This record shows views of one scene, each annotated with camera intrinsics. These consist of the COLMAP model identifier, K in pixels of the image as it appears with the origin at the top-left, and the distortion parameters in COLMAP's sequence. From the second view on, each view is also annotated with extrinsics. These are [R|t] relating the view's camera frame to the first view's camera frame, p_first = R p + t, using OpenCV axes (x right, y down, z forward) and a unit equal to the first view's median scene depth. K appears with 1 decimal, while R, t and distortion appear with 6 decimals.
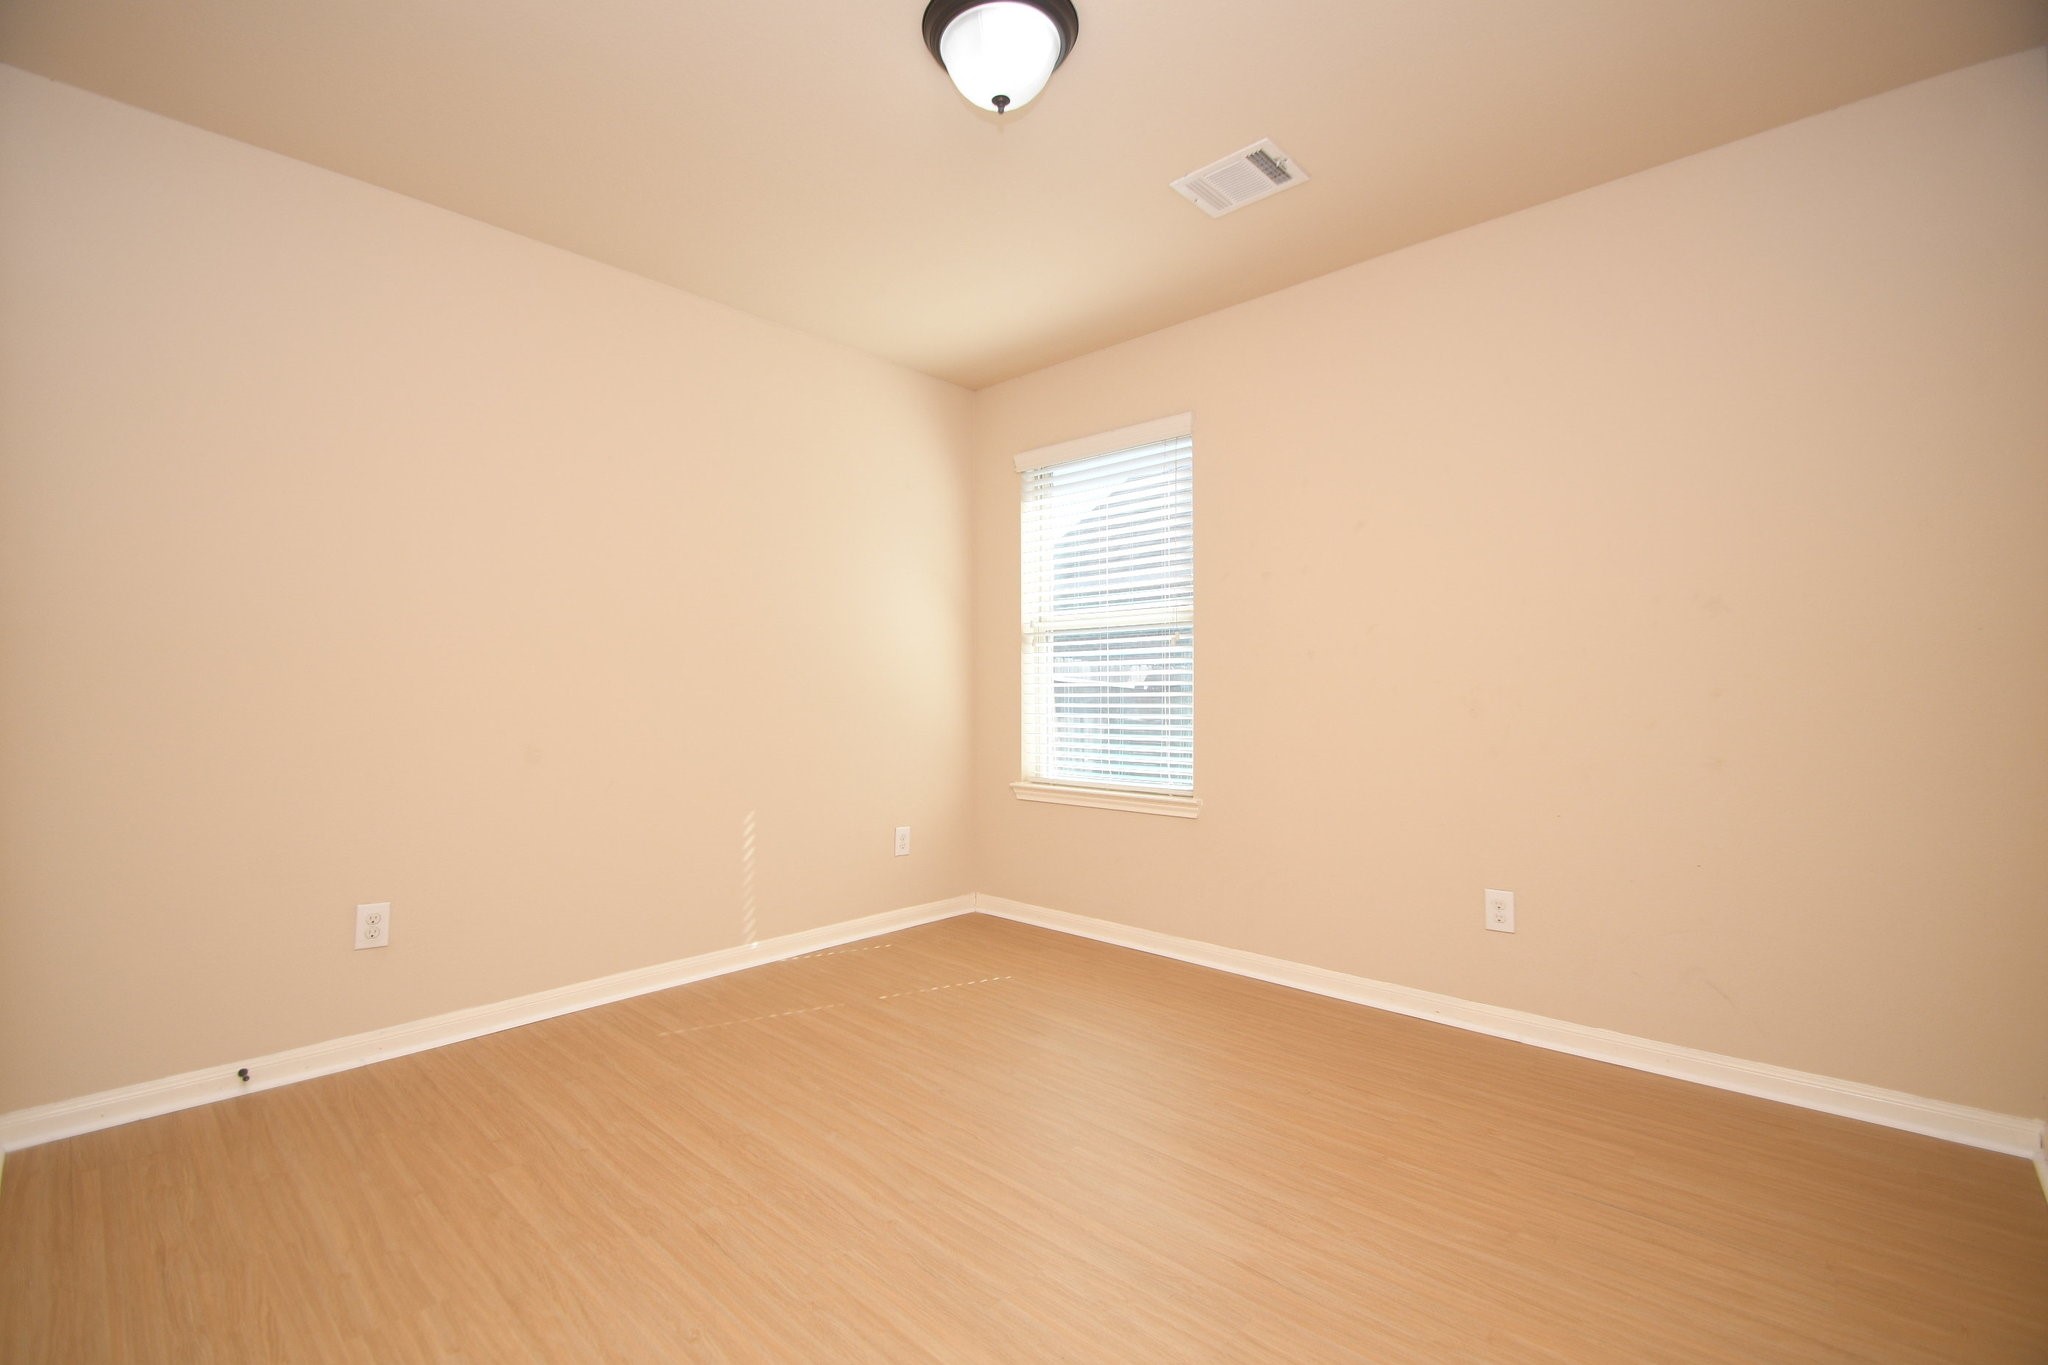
lens RADIAL K [[908.6, 0, 1033.2], [0, 908.6, 674.0], [0, 0, 1]] dist [0.004486, -0.004112]
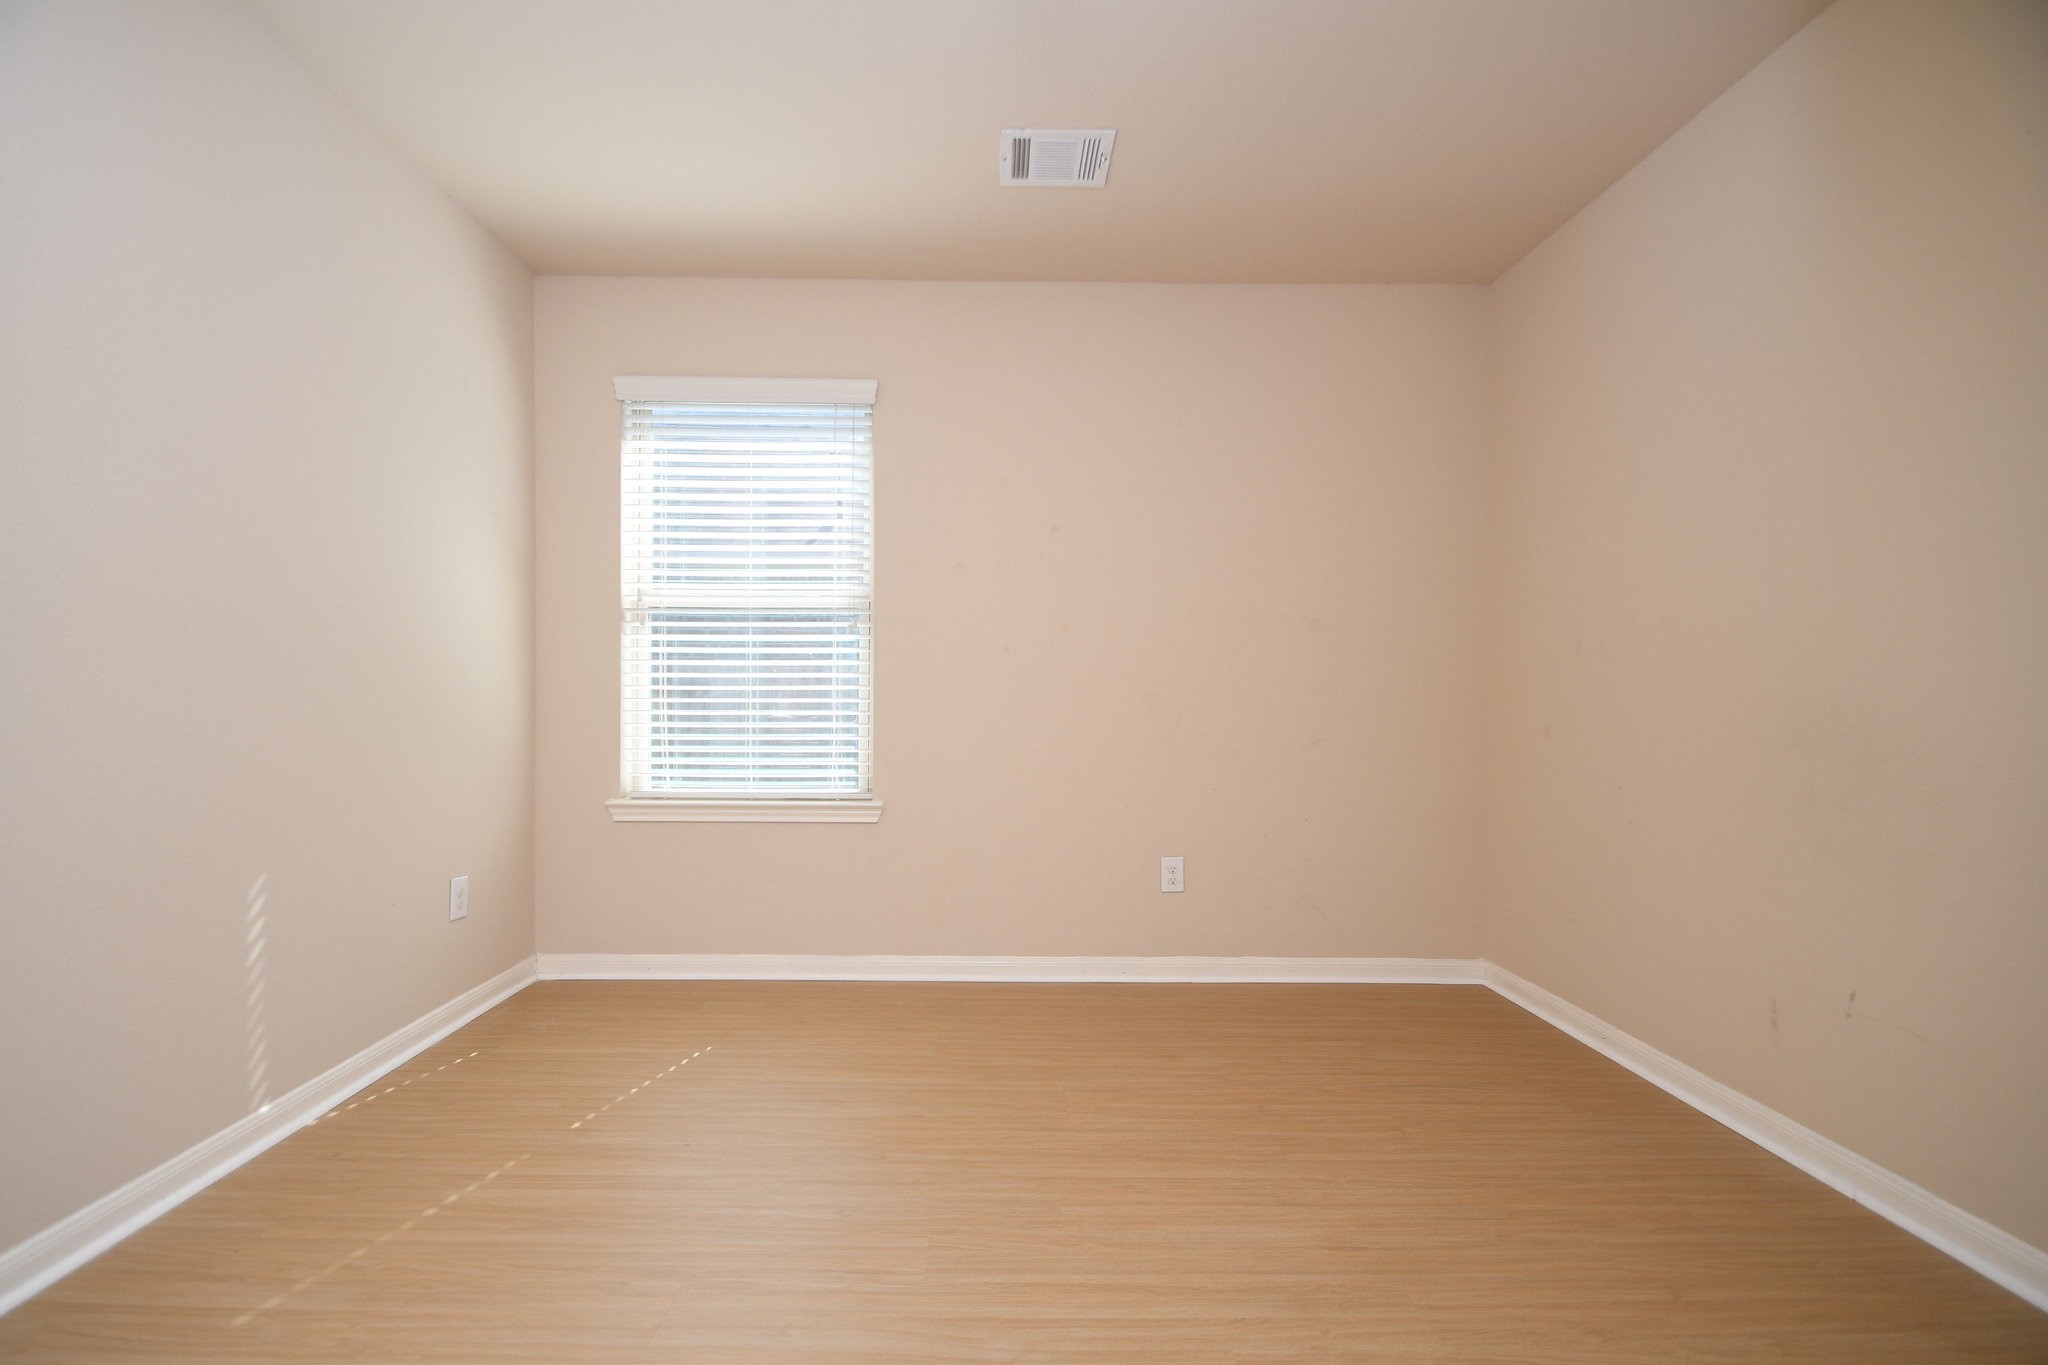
lens RADIAL K [[870.1, 0, 1042.1], [0, 870.1, 680.7], [0, 0, 1]] dist [-0.004722, -0.004138]
pose [[0.718954, 0.026021, 0.694571, -0.303825], [-0.022916, 0.999643, -0.013729, 0.022768], [-0.694680, -0.006047, 0.719293, 0.244976]]
